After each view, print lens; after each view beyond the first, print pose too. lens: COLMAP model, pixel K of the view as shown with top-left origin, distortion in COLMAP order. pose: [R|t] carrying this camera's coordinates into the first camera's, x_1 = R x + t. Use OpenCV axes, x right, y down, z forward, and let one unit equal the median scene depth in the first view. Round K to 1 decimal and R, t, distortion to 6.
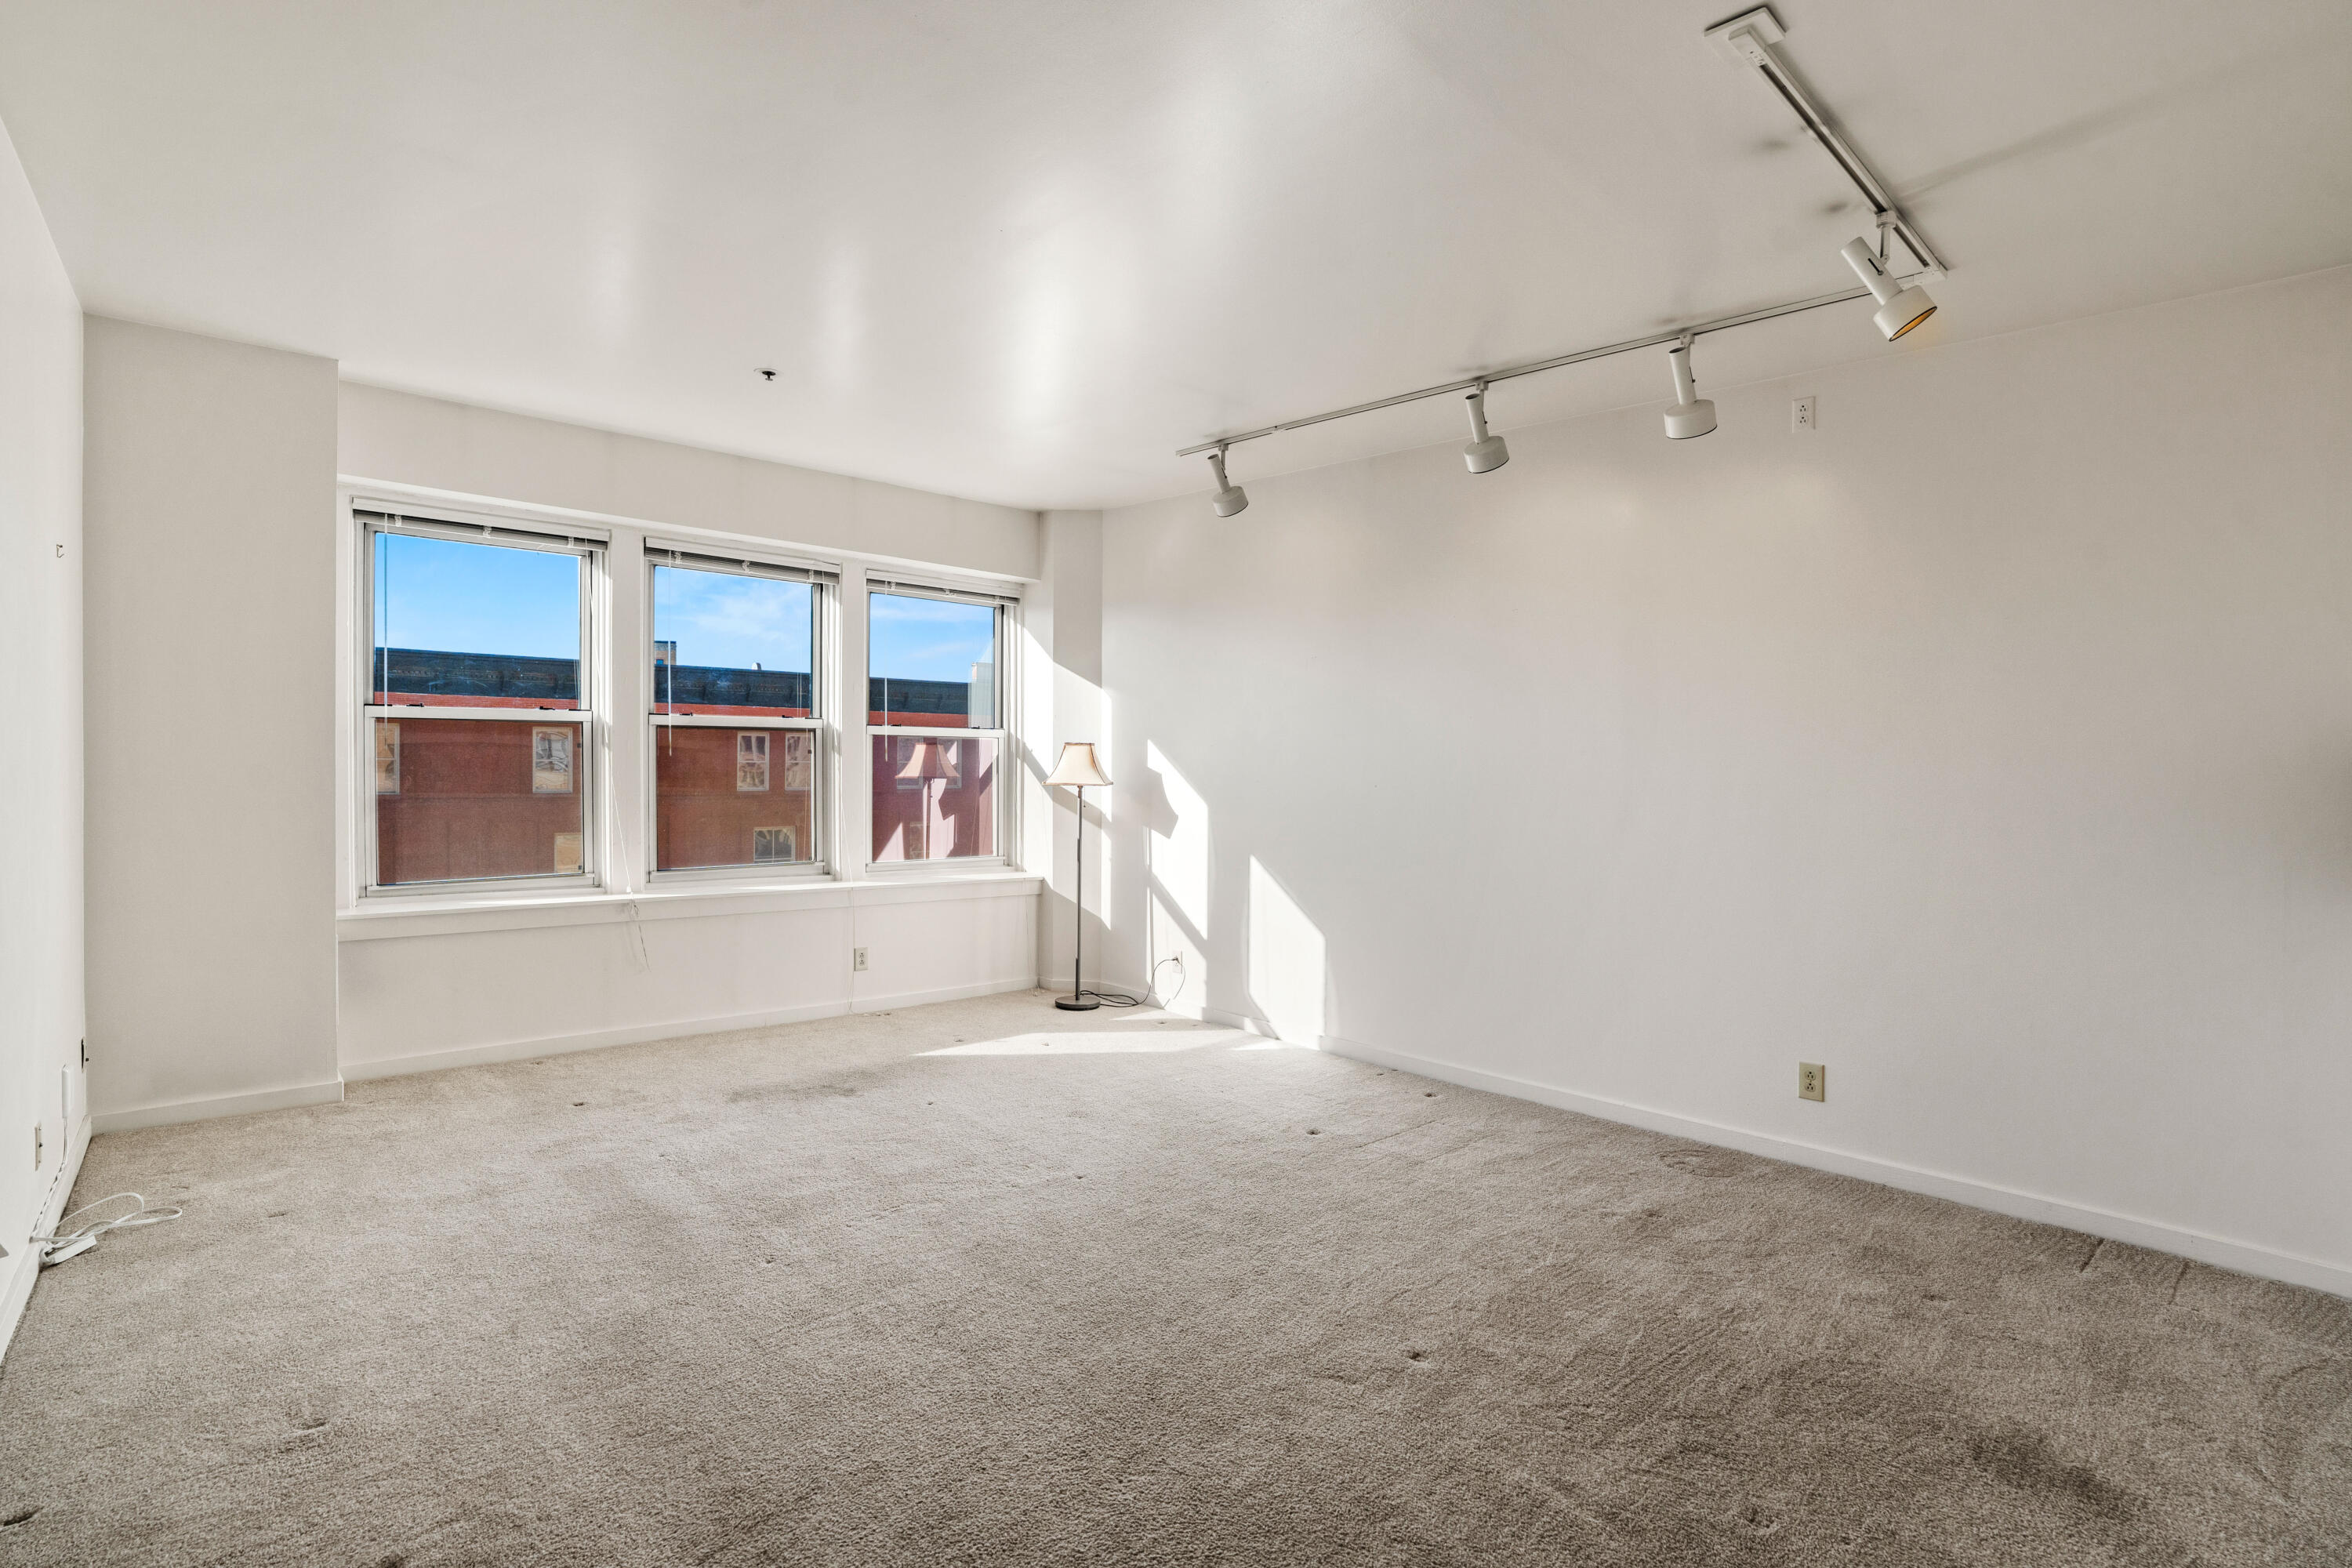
lens RADIAL K [[1115.7, 0, 1169.3], [0, 1115.7, 772.6], [0, 0, 1]] dist [-0.026127, 0.000109]
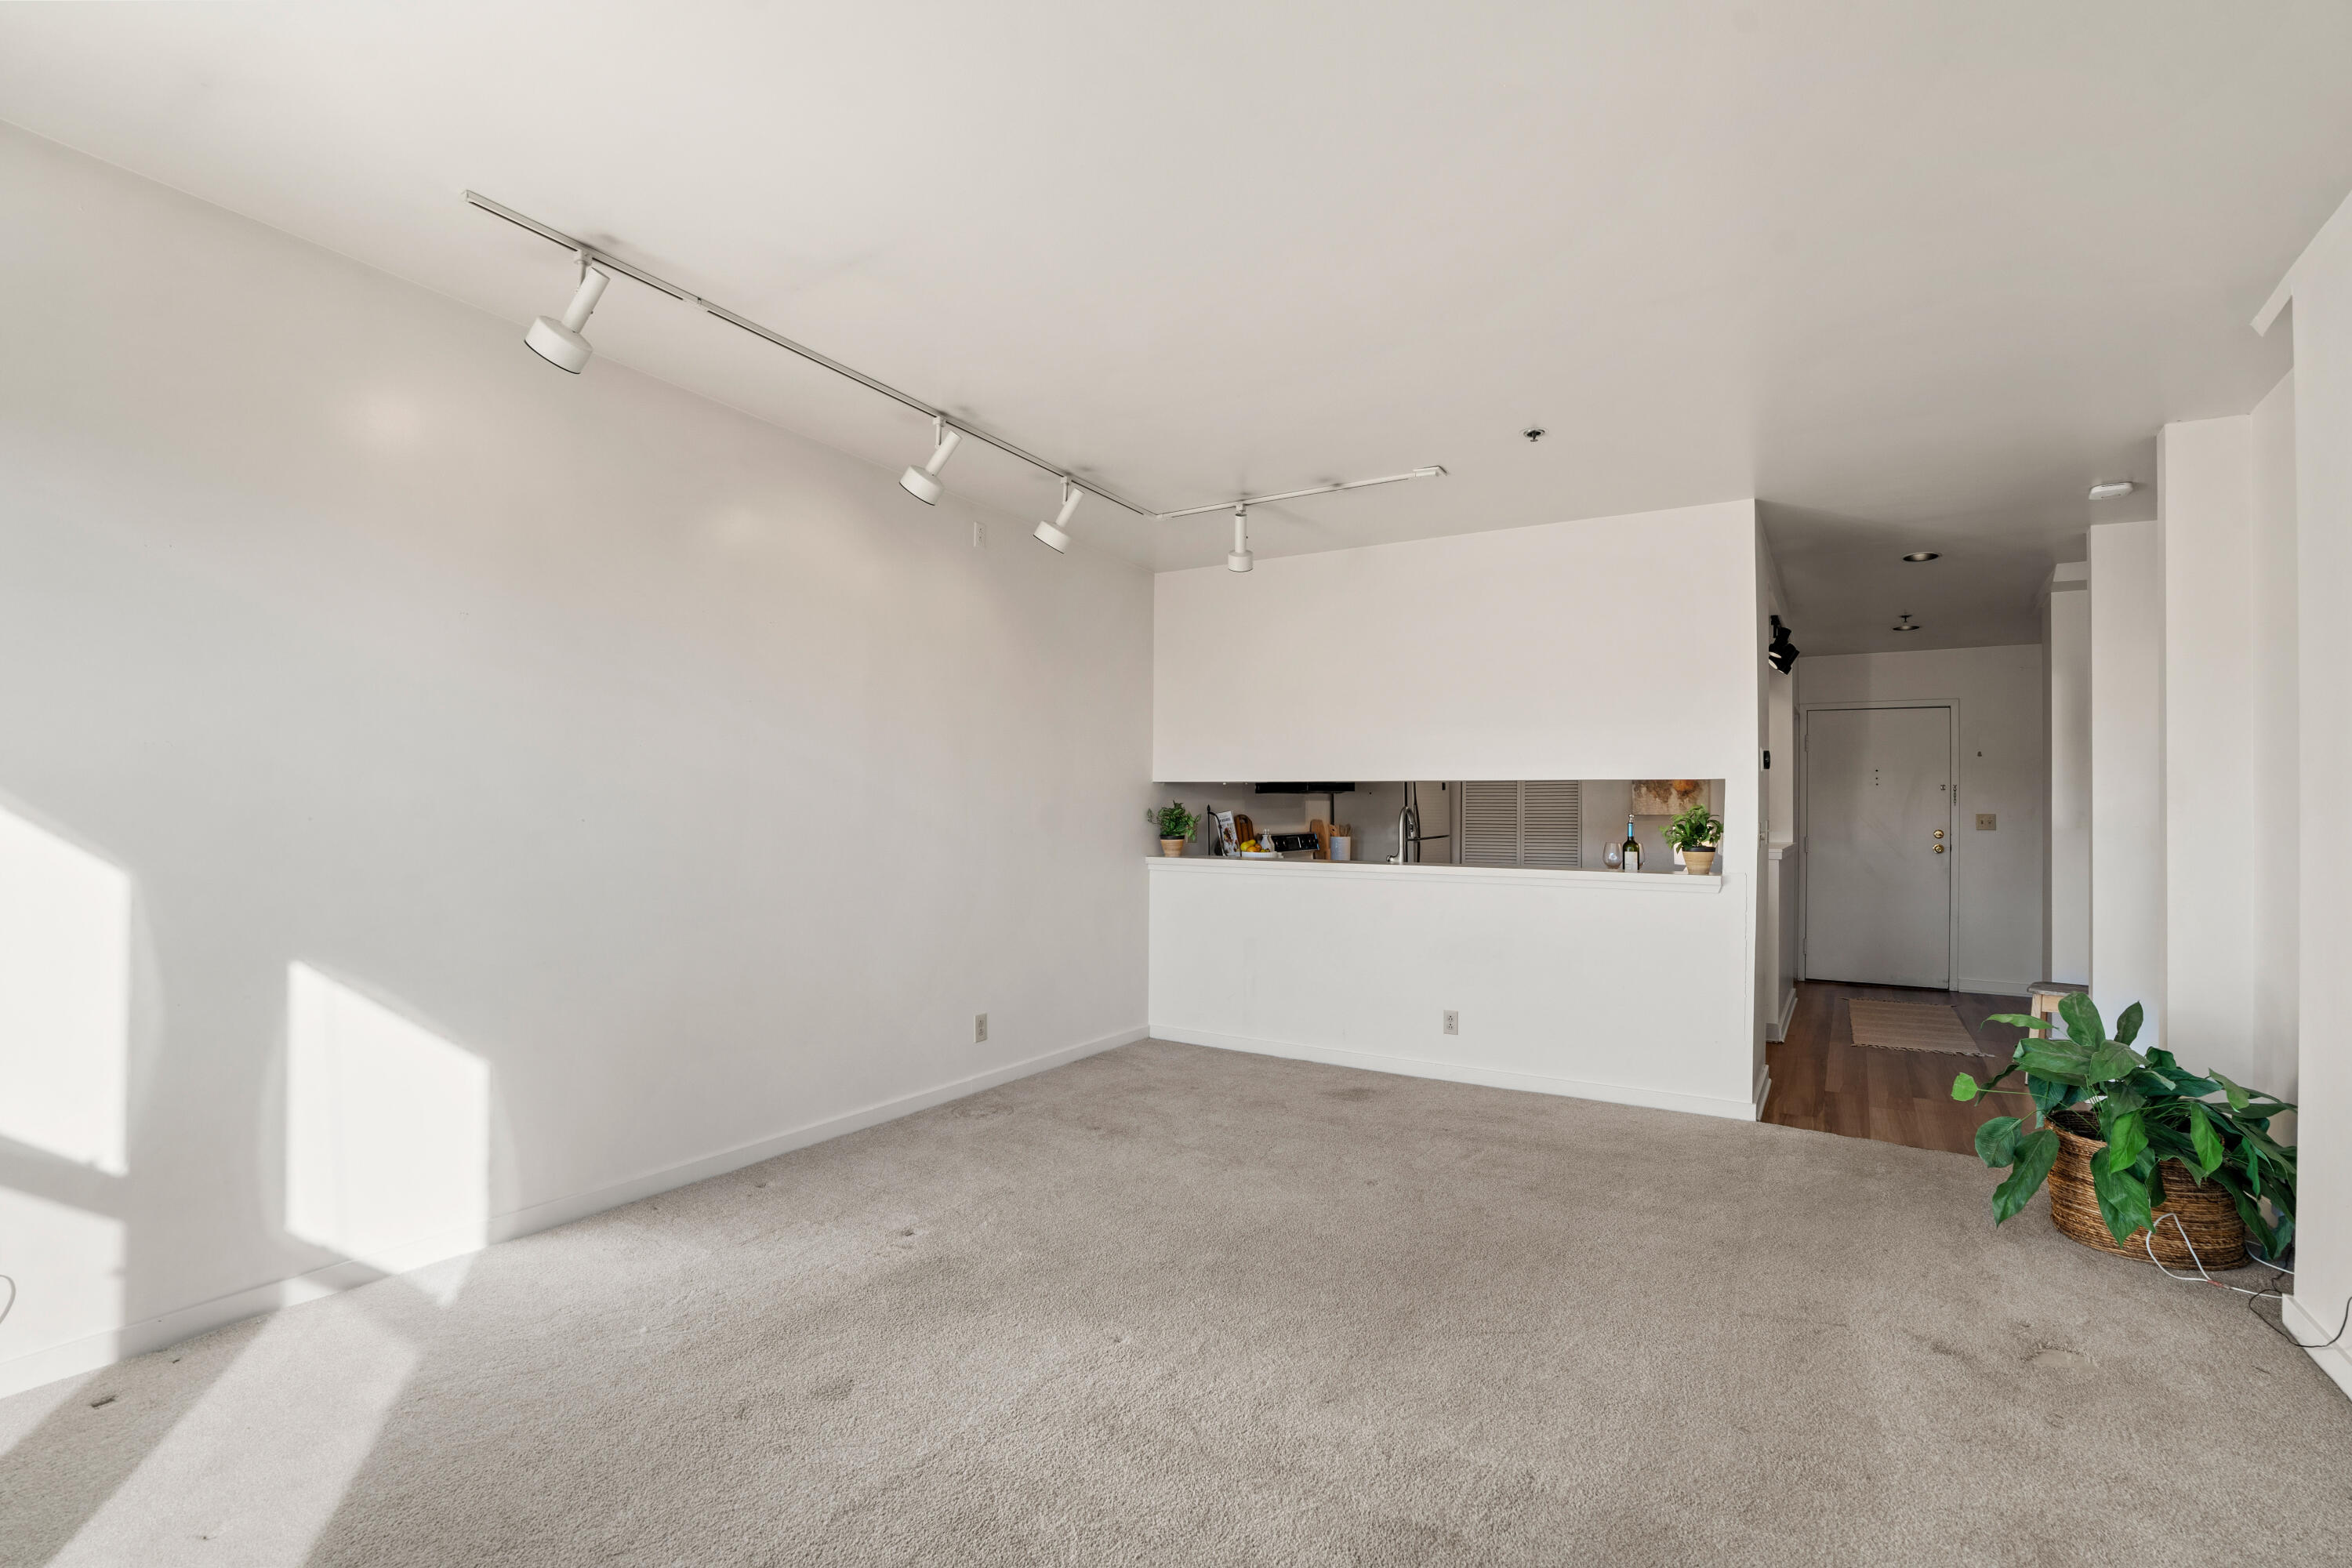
lens RADIAL K [[1115.7, 0, 1173.3], [0, 1115.7, 791.9], [0, 0, 1]] dist [-0.026127, 0.000109]
pose [[-0.290472, 0.004885, 0.956871, -0.559996], [-0.008840, 0.999931, -0.007788, -0.001995], [-0.956843, -0.010721, -0.290409, 0.816708]]
